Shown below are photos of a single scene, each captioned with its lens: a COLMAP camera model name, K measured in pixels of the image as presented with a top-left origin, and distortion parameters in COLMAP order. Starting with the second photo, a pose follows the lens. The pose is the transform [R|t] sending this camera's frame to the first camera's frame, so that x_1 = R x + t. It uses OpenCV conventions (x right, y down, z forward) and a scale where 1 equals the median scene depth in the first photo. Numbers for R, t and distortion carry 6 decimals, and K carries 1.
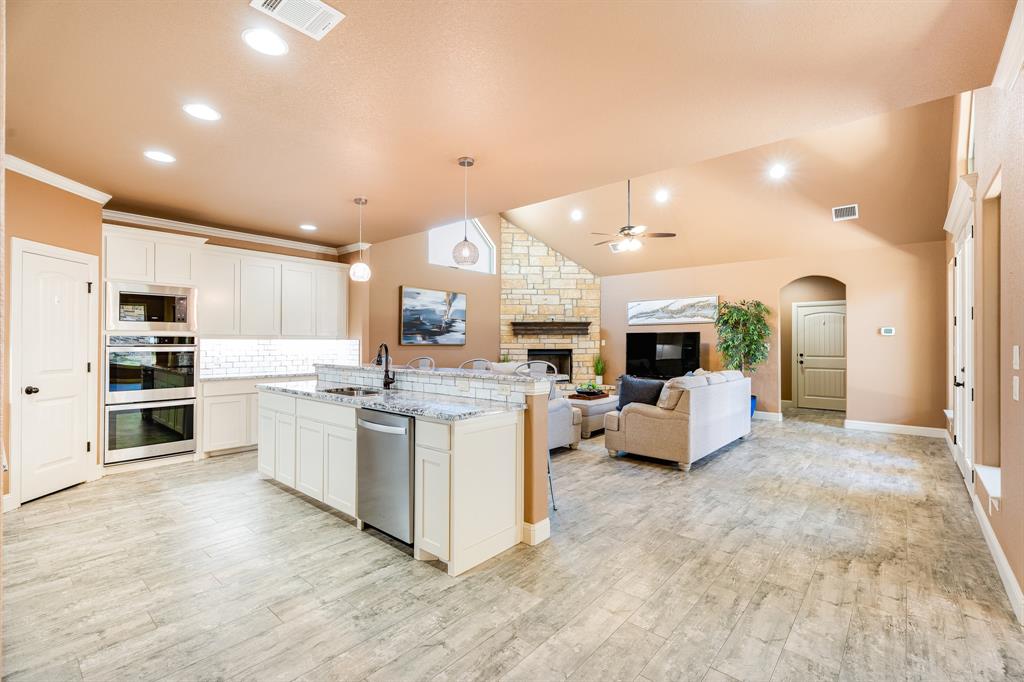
lens RADIAL K [[452.8, 0, 510.7], [0, 452.8, 339.9], [0, 0, 1]] dist [0.004531, 0.000049]
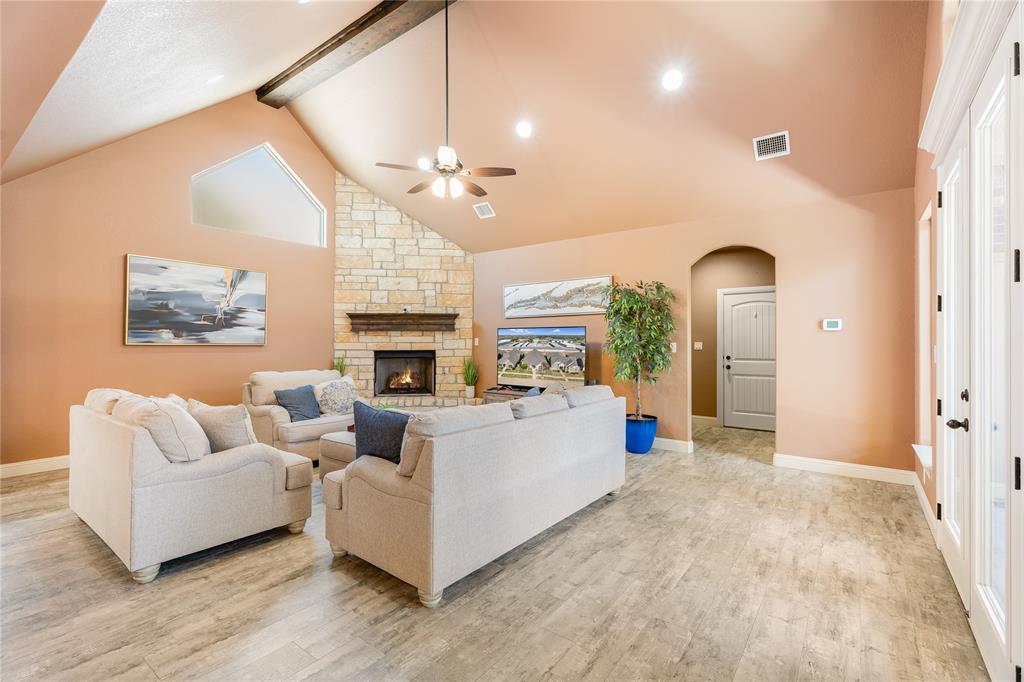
lens RADIAL K [[459.4, 0, 510.2], [0, 459.4, 339.0], [0, 0, 1]] dist [0.002236, 0.000426]
pose [[0.997577, -0.000161, 0.069565, 0.255435], [0.000150, 1.000000, 0.000163, 0.002037], [-0.069565, -0.000152, 0.997577, 0.293852]]
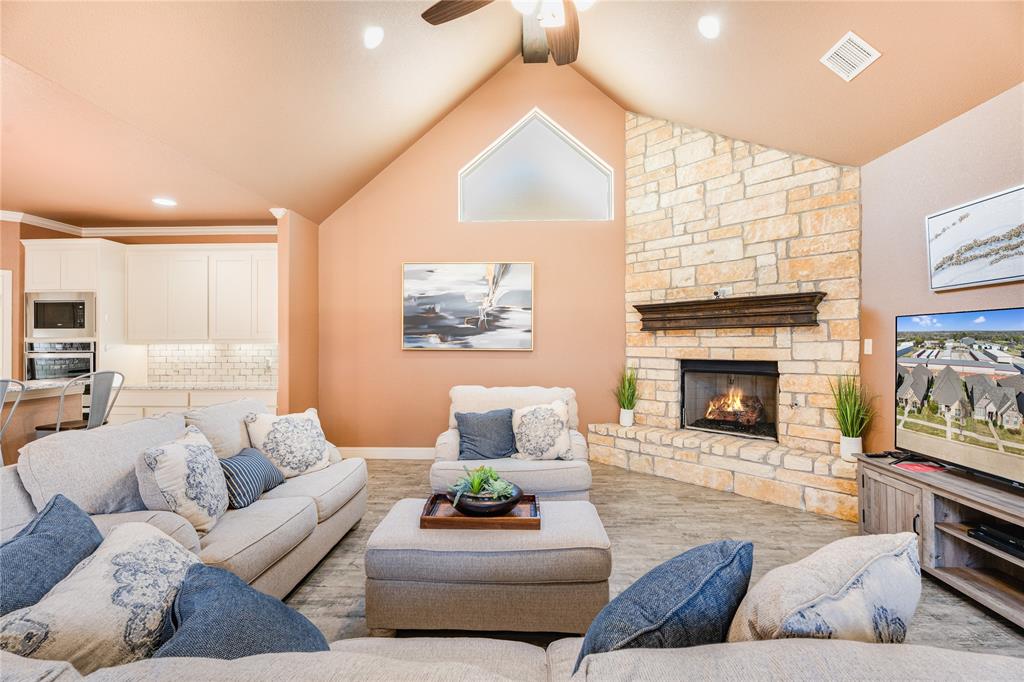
lens RADIAL K [[457.8, 0, 510.7], [0, 457.8, 338.9], [0, 0, 1]] dist [-0.001359, 0.000055]
pose [[0.628818, -0.009247, -0.777497, 0.381534], [0.009747, 0.999944, -0.004010, -0.001404], [0.777491, -0.005057, 0.628873, 0.676738]]
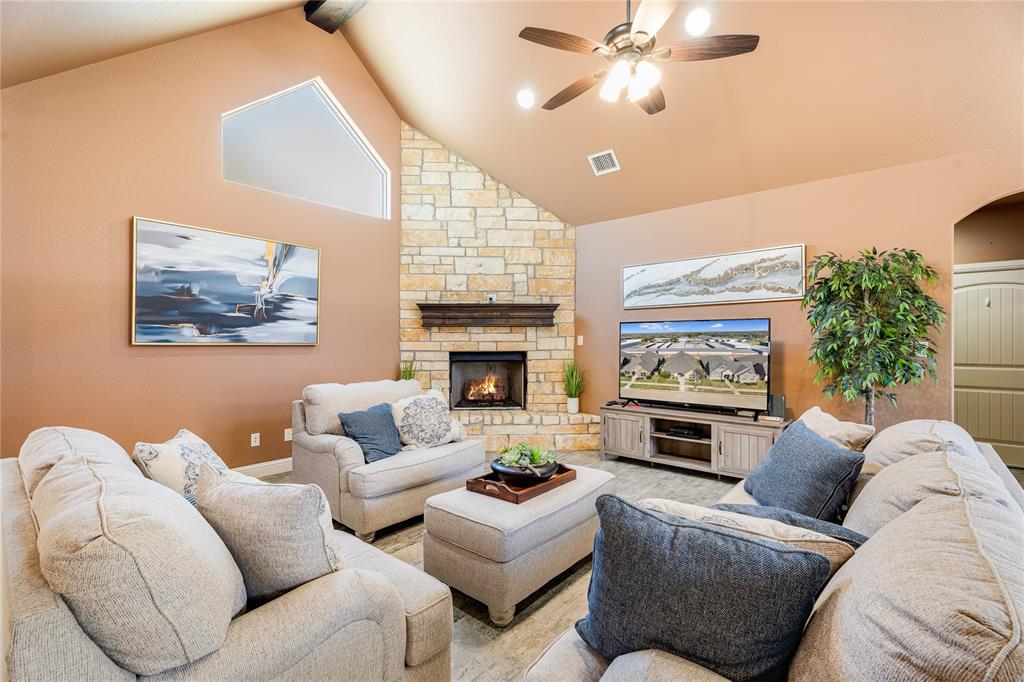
lens RADIAL K [[455.2, 0, 508.1], [0, 455.2, 341.3], [0, 0, 1]] dist [-0.000269, 0.000358]
pose [[0.999954, -0.000918, 0.009504, 0.131943], [0.000837, 0.999963, 0.008550, 0.002883], [-0.009512, -0.008542, 0.999918, 0.518434]]
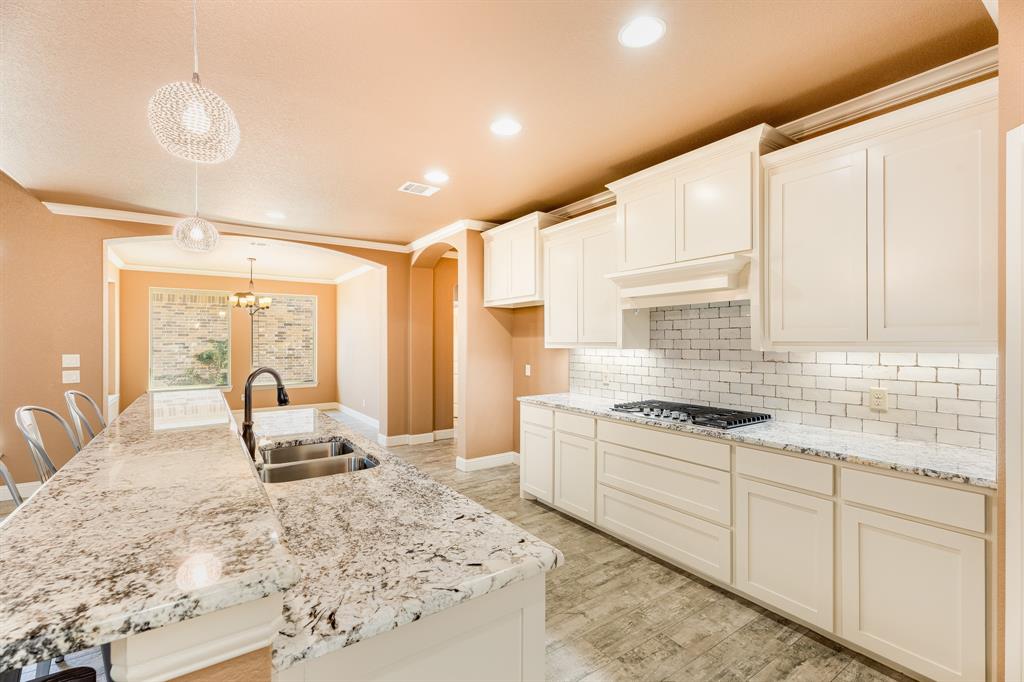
lens RADIAL K [[452.8, 0, 510.7], [0, 452.8, 339.9], [0, 0, 1]] dist [0.004531, 0.000049]
pose [[-0.968143, 0.001170, 0.250394, -0.330275], [-0.000912, 0.999966, -0.008196, -0.009975], [-0.250395, -0.008163, -0.968109, 0.687850]]
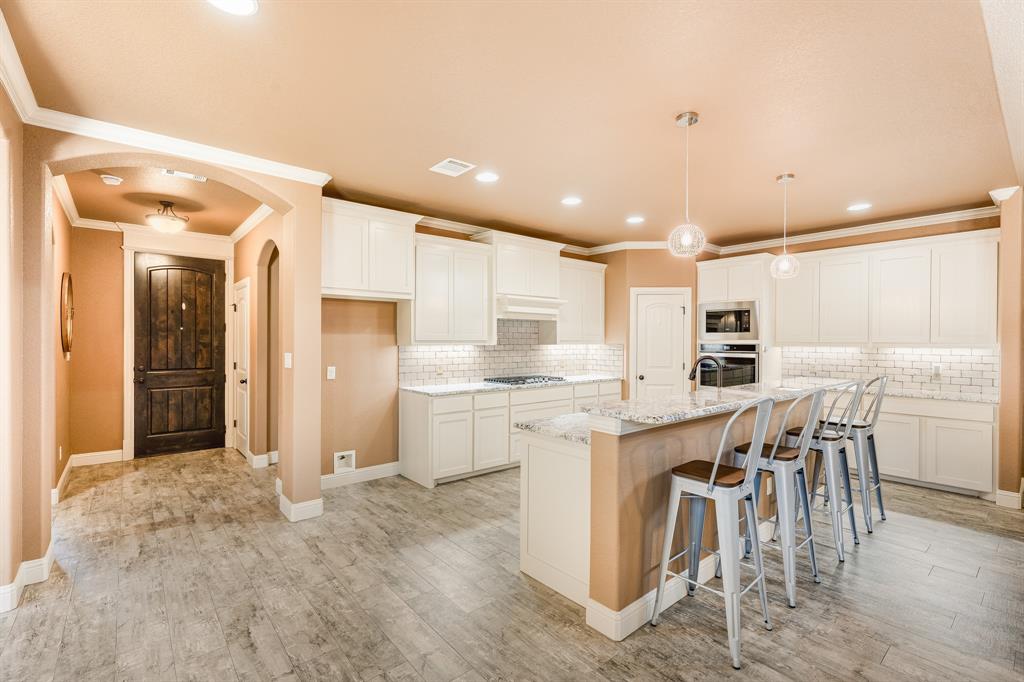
lens RADIAL K [[458.5, 0, 509.8], [0, 458.5, 342.1], [0, 0, 1]] dist [0.000435, -0.000234]
pose [[-0.155884, 0.002190, -0.987773, 0.309921], [0.001625, 0.999997, 0.001960, -0.010204], [0.987774, -0.001300, -0.155887, 0.364541]]
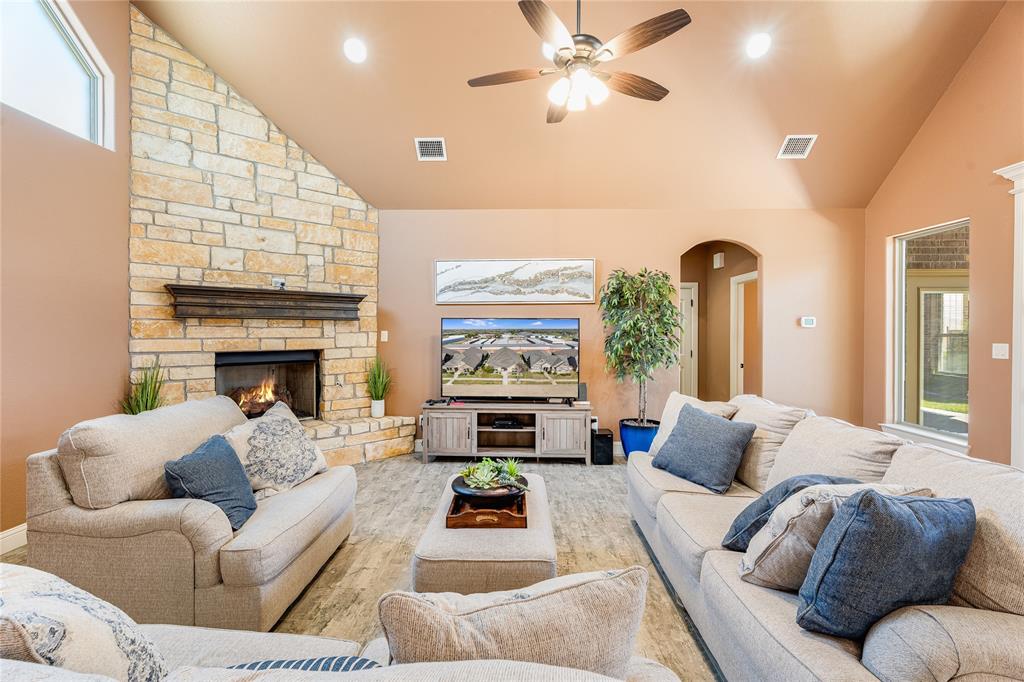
lens RADIAL K [[463.0, 0, 507.6], [0, 463.0, 332.9], [0, 0, 1]] dist [0.011908, -0.000252]
pose [[0.772718, -0.001325, 0.634749, -0.032473], [-0.005942, 0.999939, 0.009320, -0.003986], [-0.634722, -0.010974, 0.772663, 0.609728]]
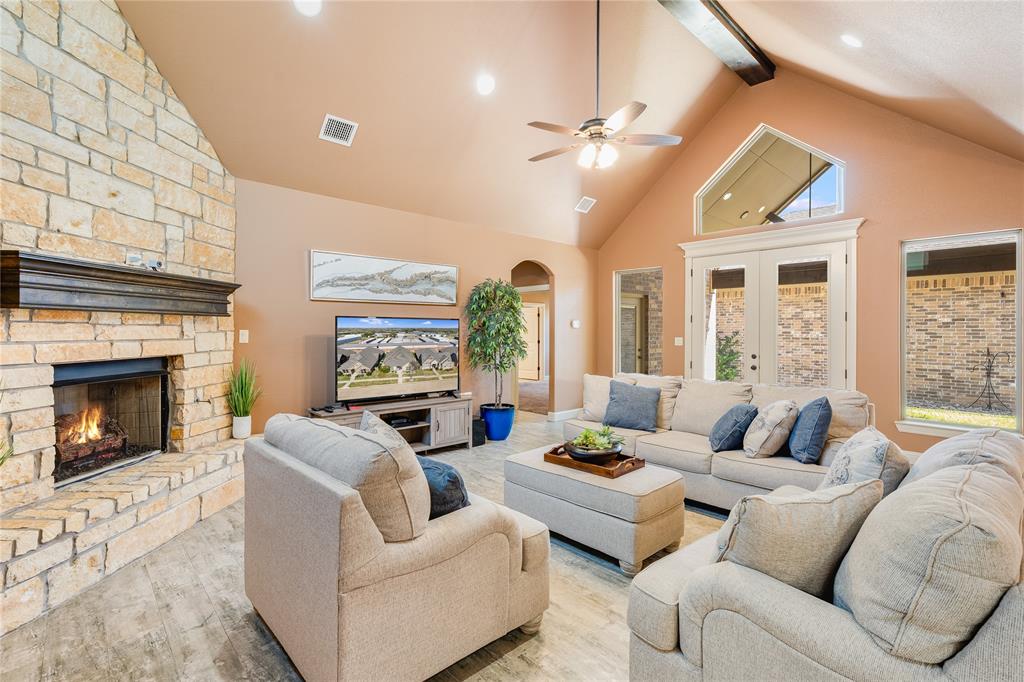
lens RADIAL K [[465.0, 0, 511.2], [0, 465.0, 329.9], [0, 0, 1]] dist [0.006887, -0.000851]
pose [[0.105809, 0.000459, 0.994386, -0.248264], [-0.009772, 0.999952, 0.000578, -0.002835], [-0.994338, -0.009778, 0.105809, 0.871523]]
